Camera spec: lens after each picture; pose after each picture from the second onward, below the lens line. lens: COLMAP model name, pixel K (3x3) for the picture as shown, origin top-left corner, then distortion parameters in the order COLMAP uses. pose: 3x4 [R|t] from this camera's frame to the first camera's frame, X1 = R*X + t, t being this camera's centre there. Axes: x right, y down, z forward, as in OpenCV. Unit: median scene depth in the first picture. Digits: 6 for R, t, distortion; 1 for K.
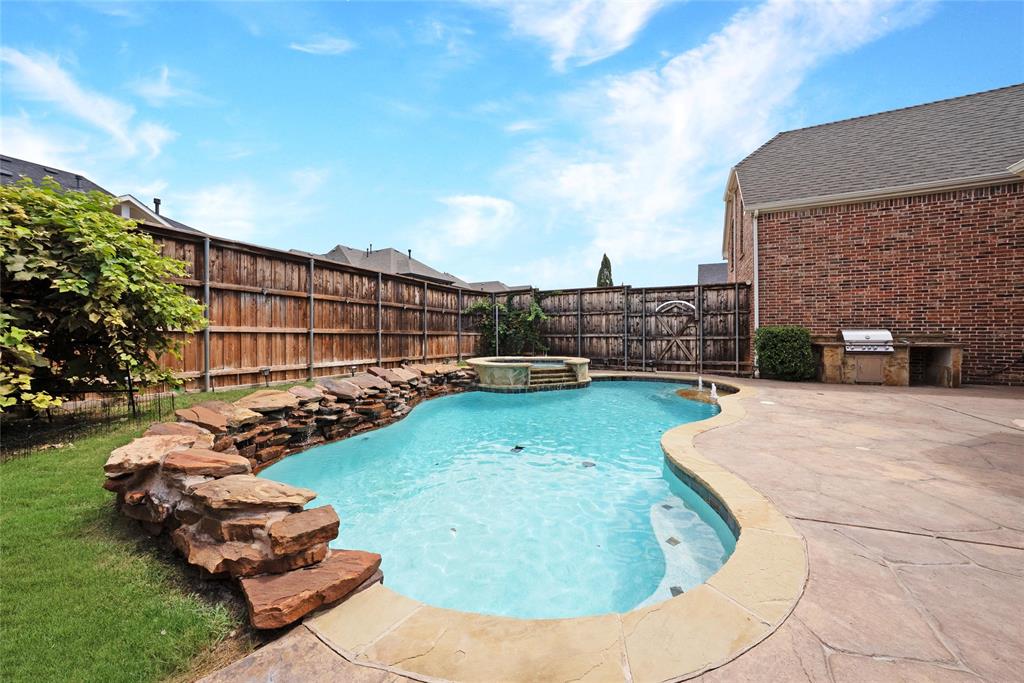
lens RADIAL K [[352.1, 0, 514.8], [0, 352.1, 337.6], [0, 0, 1]] dist [-0.022825, 0.003053]
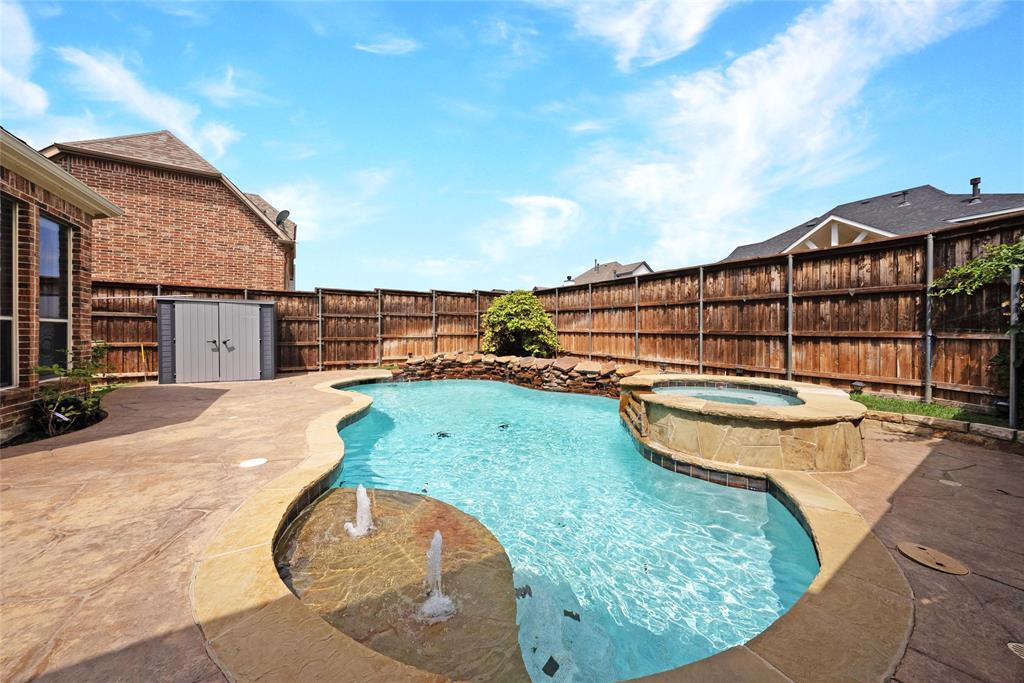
lens RADIAL K [[352.1, 0, 515.1], [0, 352.1, 334.8], [0, 0, 1]] dist [-0.022825, 0.003053]
pose [[-0.527588, 0.004111, -0.849490, 0.641312], [-0.014092, 0.999808, 0.013591, -0.014785], [0.849383, 0.019142, -0.527429, 1.063186]]
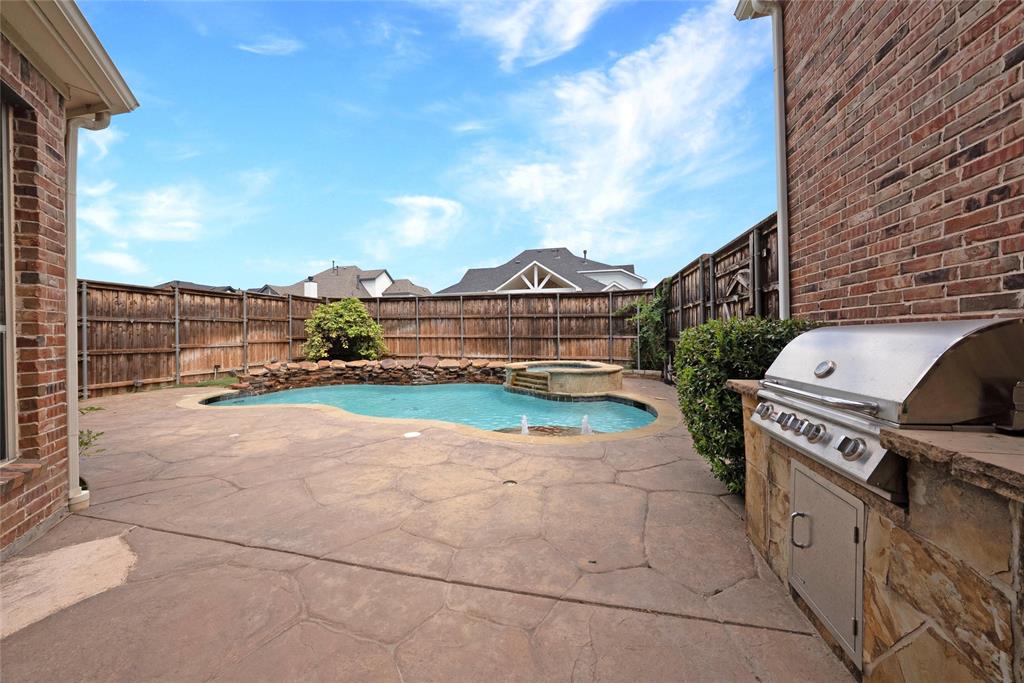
lens RADIAL K [[352.1, 0, 514.2], [0, 352.1, 336.4], [0, 0, 1]] dist [-0.022825, 0.003053]
pose [[0.231896, 0.002254, -0.972738, 0.999877], [-0.003194, 0.999994, 0.001556, -0.017633], [0.972735, 0.002746, 0.231902, 0.683461]]
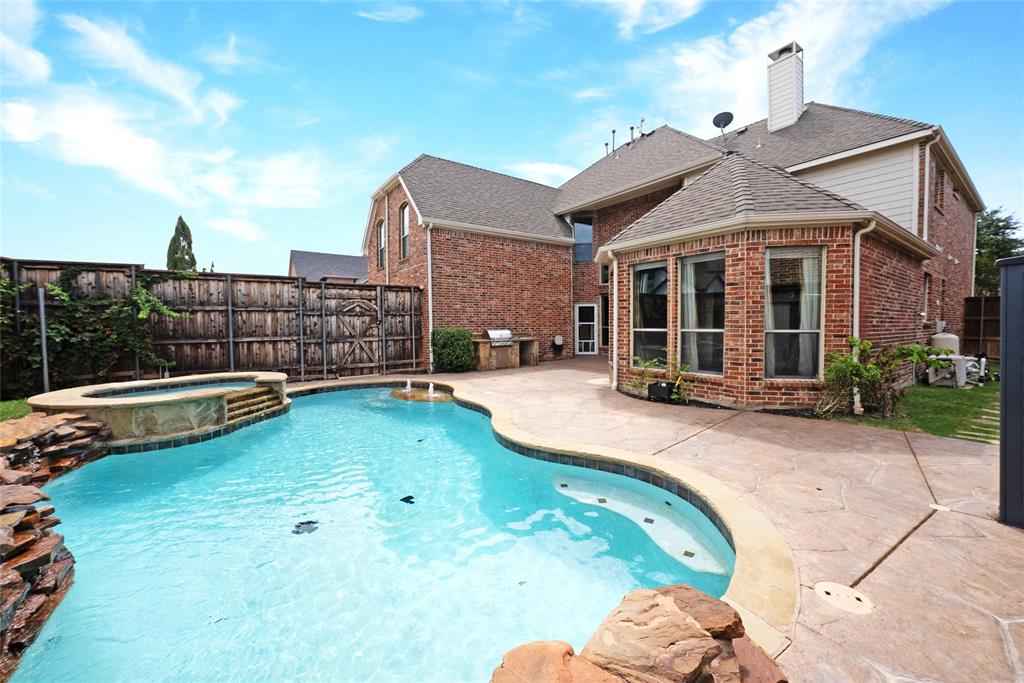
lens RADIAL K [[393.7, 0, 512.9], [0, 393.7, 336.2], [0, 0, 1]] dist [-0.014798, 0.000890]
pose [[0.475118, -0.030679, 0.879387, -0.305479], [0.016816, 0.999526, 0.025785, -0.031831], [-0.879761, 0.002537, 0.475409, 0.169926]]
